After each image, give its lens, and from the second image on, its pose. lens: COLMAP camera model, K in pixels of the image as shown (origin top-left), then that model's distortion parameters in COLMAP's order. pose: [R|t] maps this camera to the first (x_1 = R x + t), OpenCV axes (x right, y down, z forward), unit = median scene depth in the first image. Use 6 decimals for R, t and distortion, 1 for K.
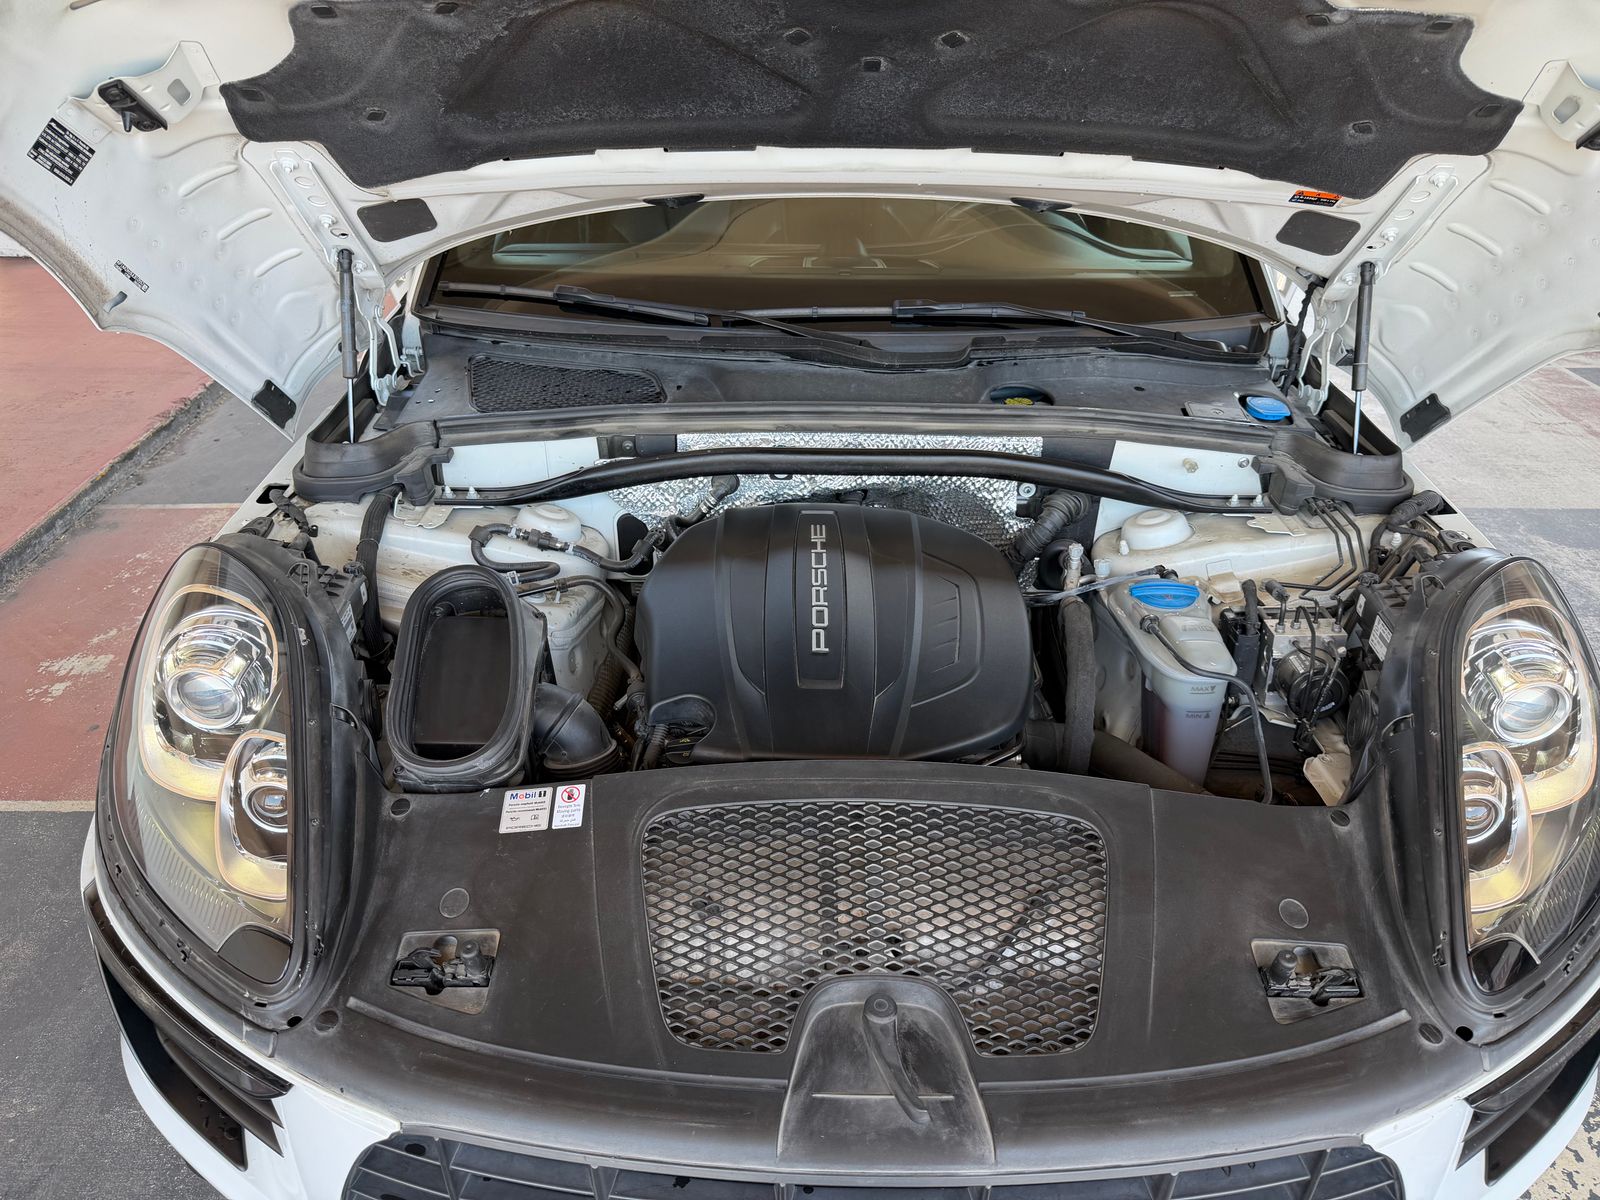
lens RADIAL K [[1108.3, 0, 800.0], [0, 1108.3, 600.0], [0, 0, 1]] dist [0.206278, -0.359456]
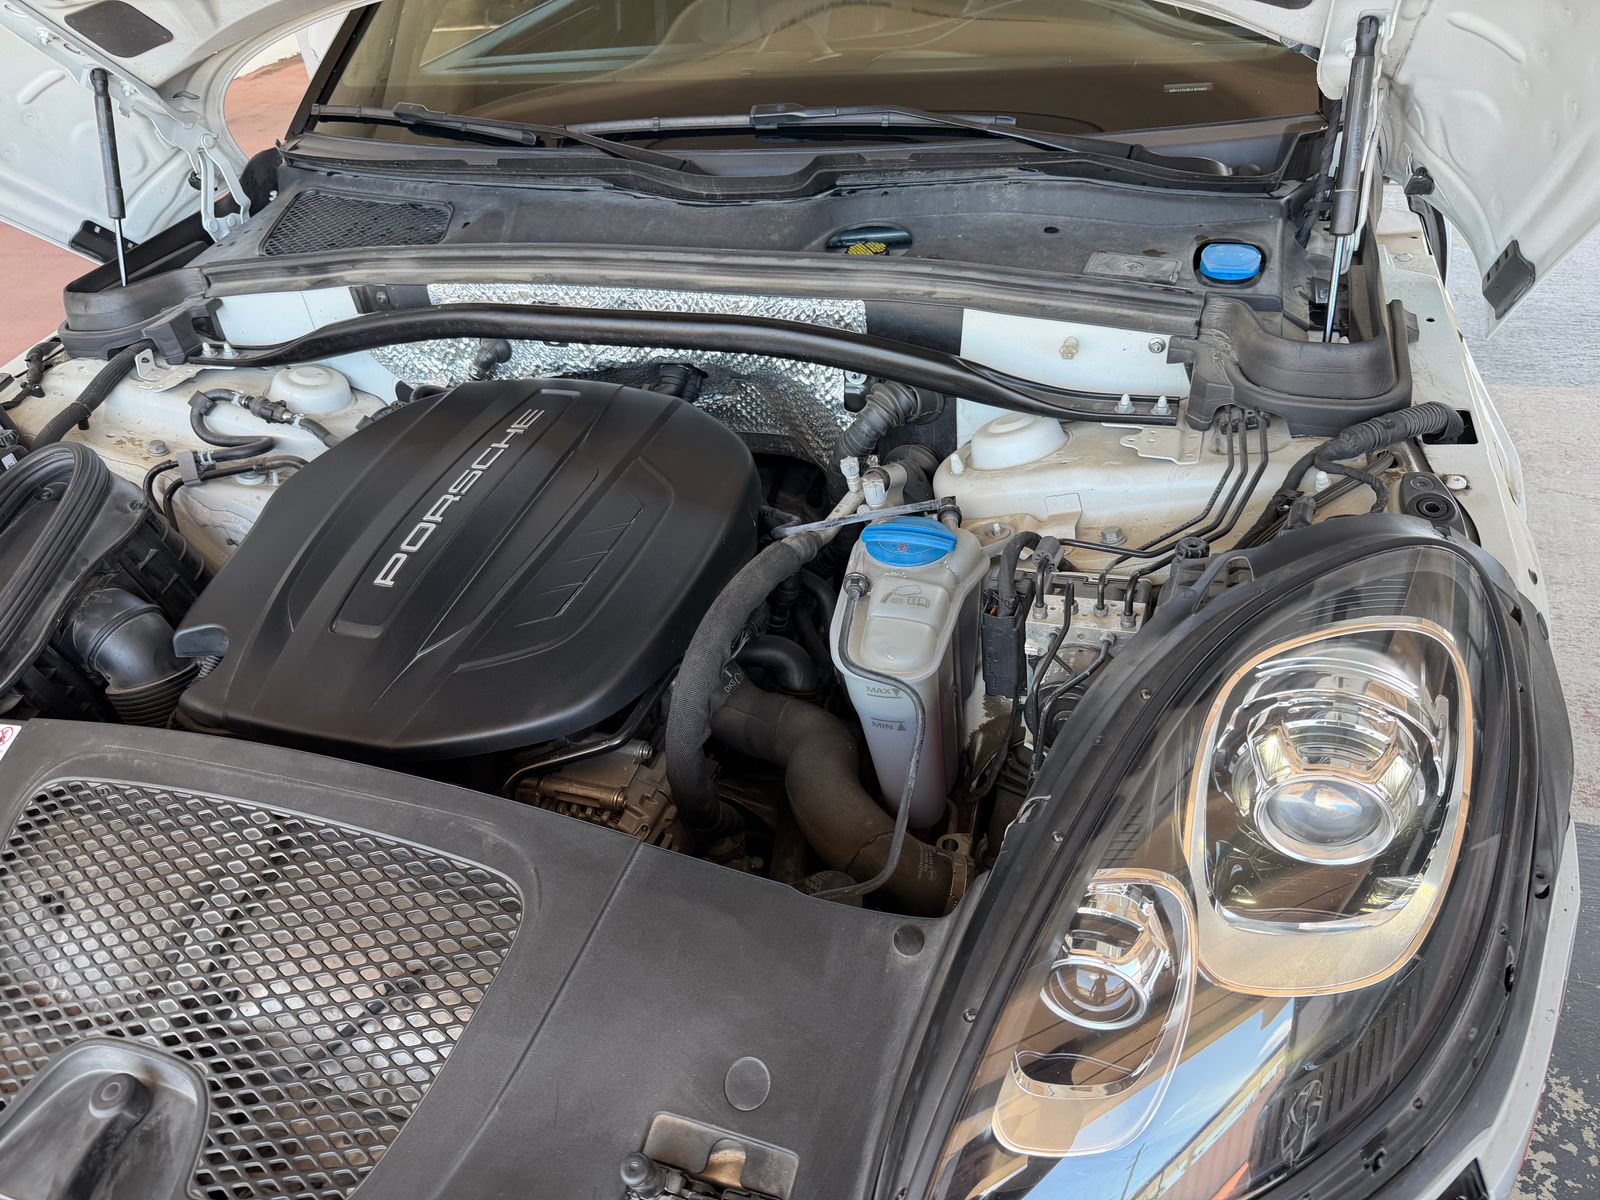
lens RADIAL K [[1145.2, 0, 801.6], [0, 1145.2, 577.5], [0, 0, 1]] dist [0.067389, -0.080597]
pose [[0.942325, 0.096427, -0.320509, 0.428642], [-0.060270, 0.990833, 0.120900, -0.056203], [0.329229, -0.094610, 0.939498, 0.285726]]
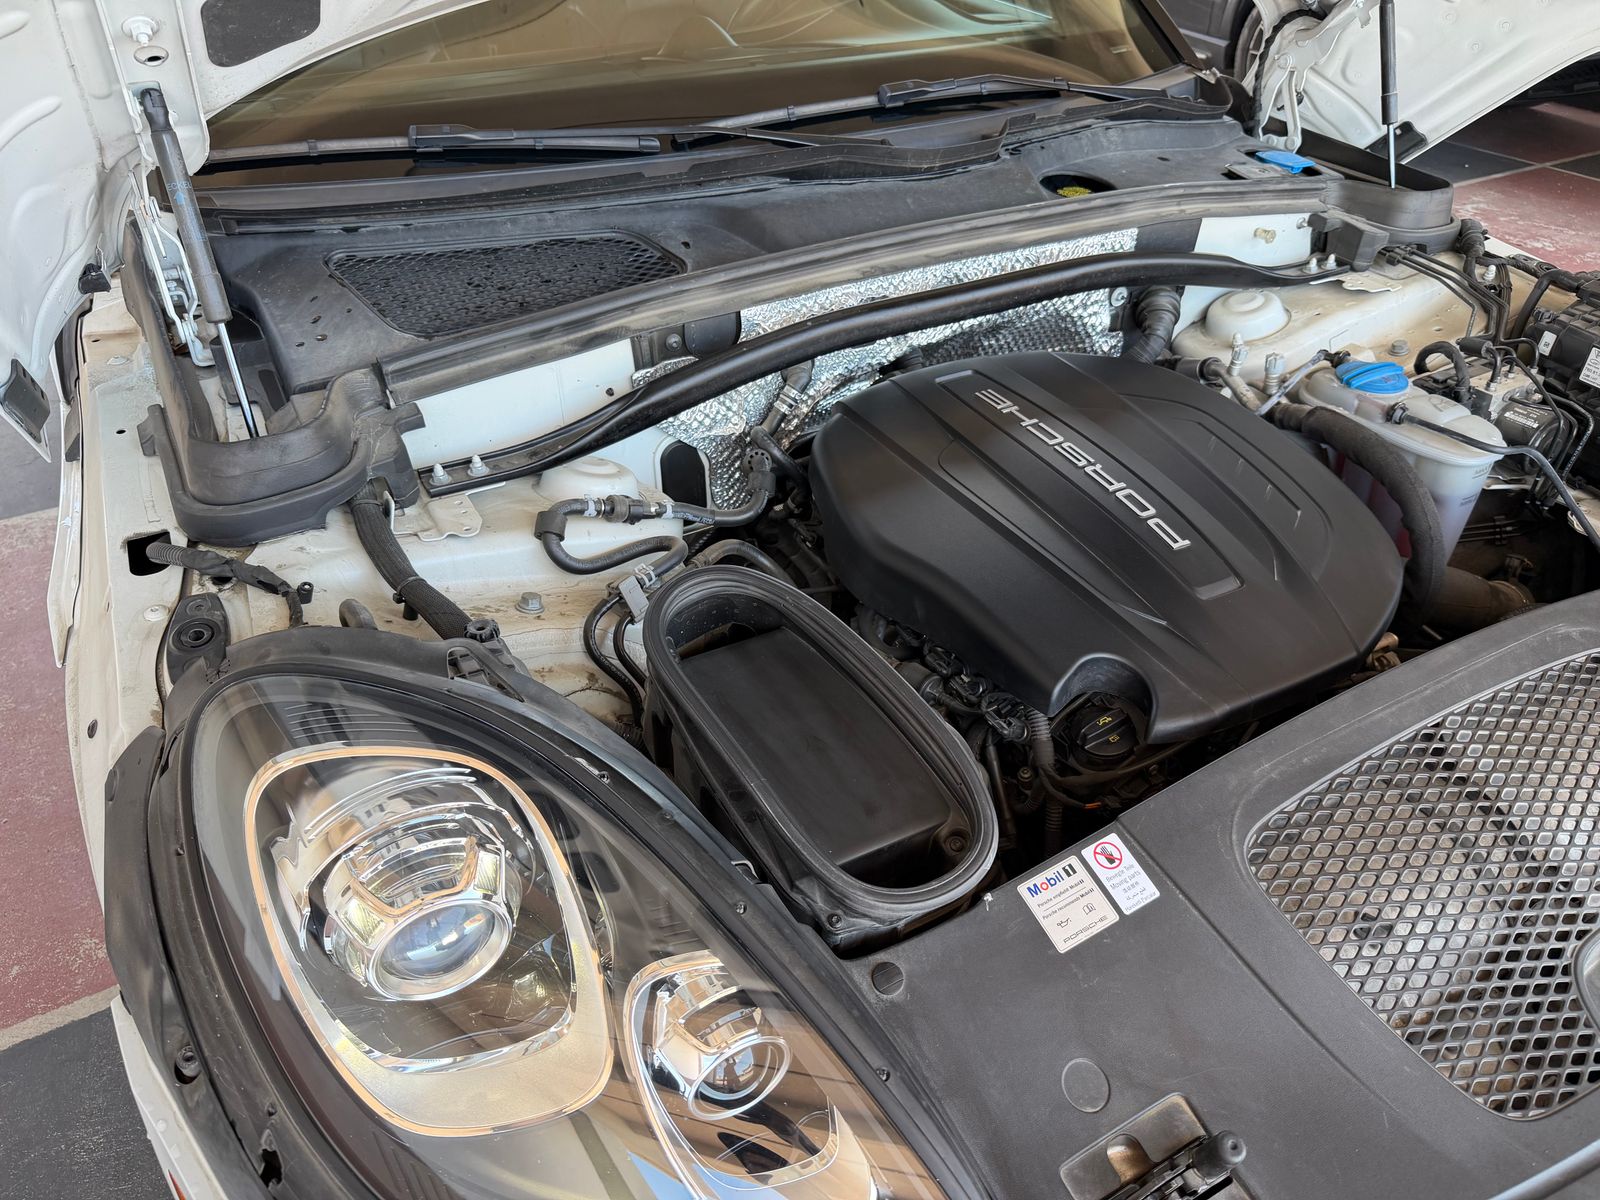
lens RADIAL K [[1111.3, 0, 800.0], [0, 1111.3, 600.0], [0, 0, 1]] dist [0.110203, -0.142464]
pose [[0.867229, -0.293845, 0.401956, -0.407461], [0.243044, 0.954403, 0.173332, -0.087978], [-0.434561, -0.052626, 0.899104, 0.351257]]
